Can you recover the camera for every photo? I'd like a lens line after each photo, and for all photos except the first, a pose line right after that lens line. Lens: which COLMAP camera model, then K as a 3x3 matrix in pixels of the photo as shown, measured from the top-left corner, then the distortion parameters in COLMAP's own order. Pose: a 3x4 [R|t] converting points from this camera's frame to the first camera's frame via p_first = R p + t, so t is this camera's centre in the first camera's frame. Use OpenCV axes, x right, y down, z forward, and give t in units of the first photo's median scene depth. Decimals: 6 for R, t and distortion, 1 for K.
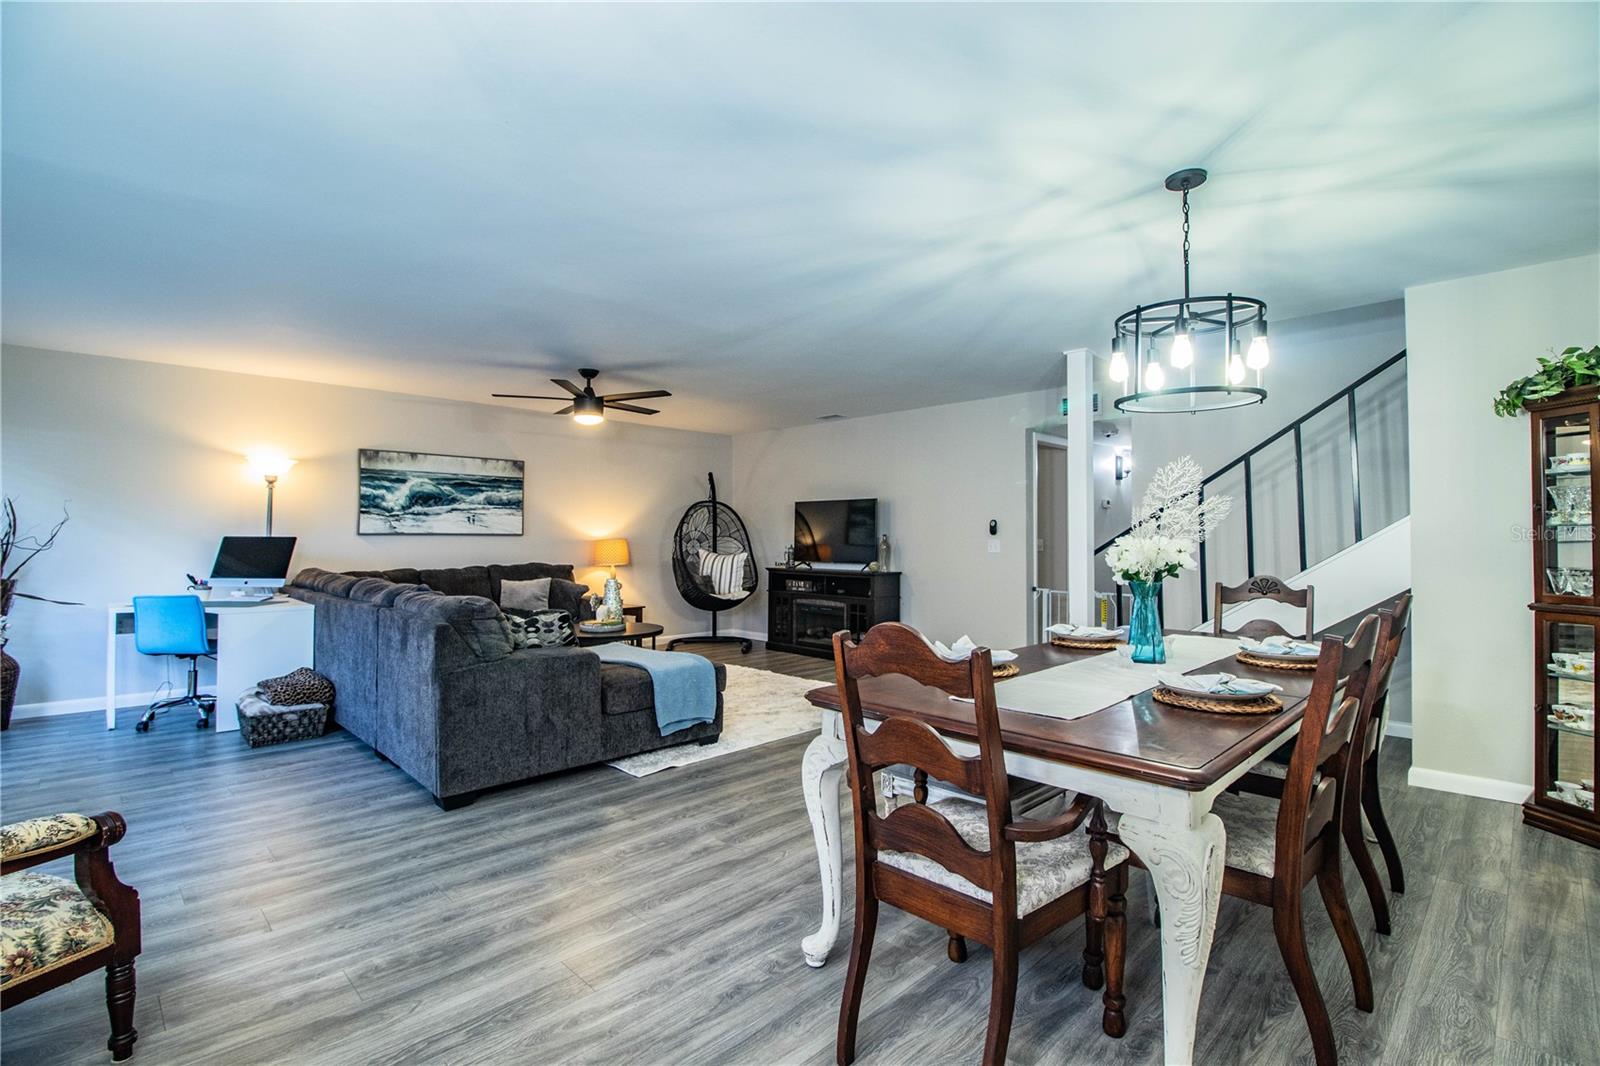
lens RADIAL K [[737.1, 0, 808.3], [0, 737.1, 522.9], [0, 0, 1]] dist [0.005328, -0.016139]
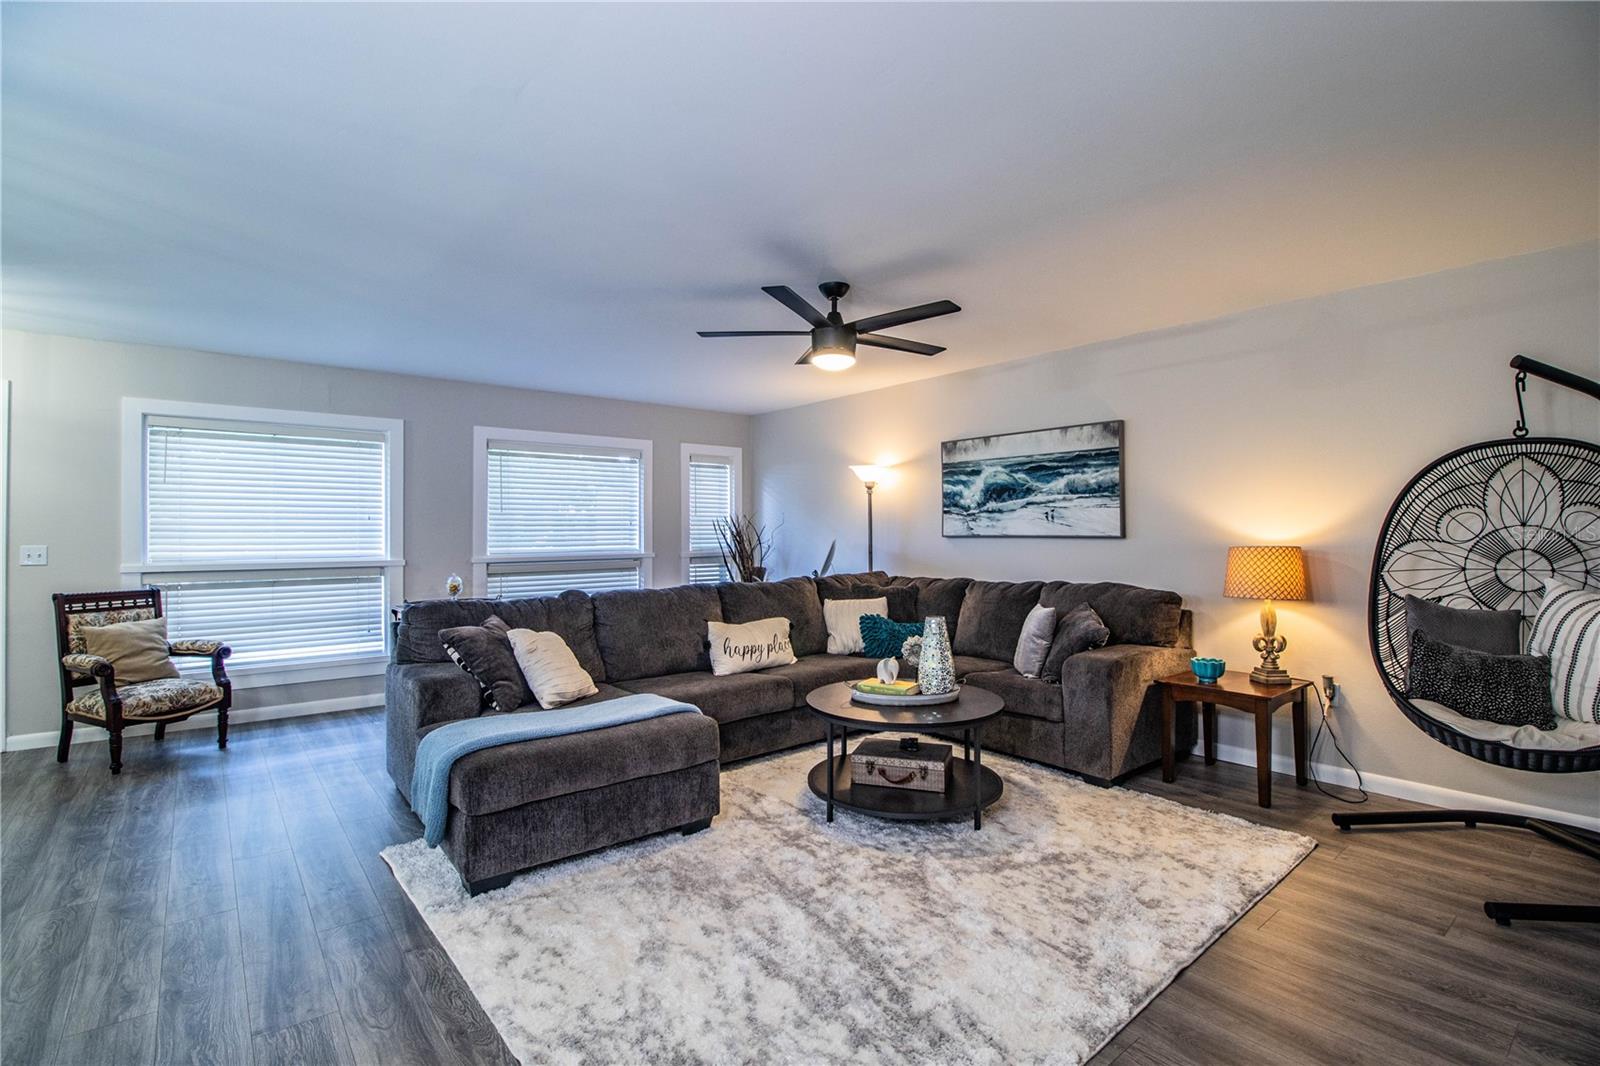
lens RADIAL K [[737.1, 0, 808.3], [0, 737.1, 522.9], [0, 0, 1]] dist [0.005328, -0.016139]
pose [[-0.094322, -0.014693, -0.995433, 0.292840], [0.020915, 0.999641, -0.016737, 0.009697], [0.995322, -0.022398, -0.093981, 0.878904]]
